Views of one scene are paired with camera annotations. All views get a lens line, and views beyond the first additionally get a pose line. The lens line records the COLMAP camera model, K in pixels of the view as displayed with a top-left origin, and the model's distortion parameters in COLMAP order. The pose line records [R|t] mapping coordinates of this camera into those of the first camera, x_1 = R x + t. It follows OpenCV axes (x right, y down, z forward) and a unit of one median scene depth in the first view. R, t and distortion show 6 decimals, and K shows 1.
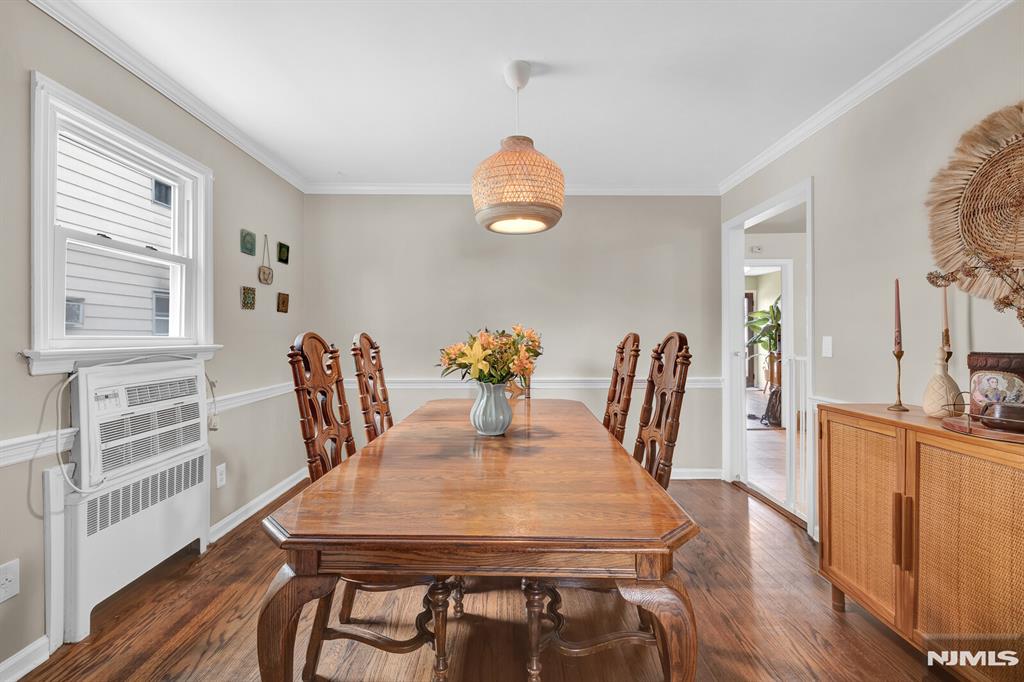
lens RADIAL K [[441.0, 0, 512.0], [0, 441.0, 341.0], [0, 0, 1]] dist [-0.002725, -0.000505]
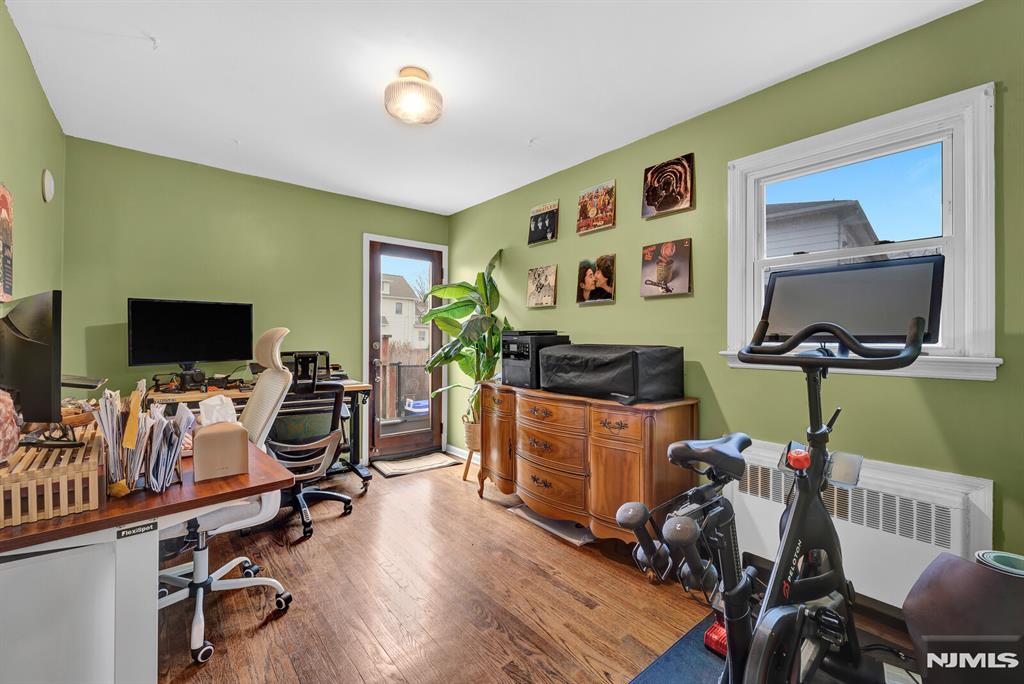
lens RADIAL K [[441.0, 0, 512.0], [0, 441.0, 342.0], [0, 0, 1]] dist [-0.002725, -0.000505]
pose [[0.784210, 0.015743, 0.620296, 0.346329], [-0.008991, 0.999861, -0.014009, -0.007335], [-0.620431, 0.005409, 0.784243, 0.643142]]
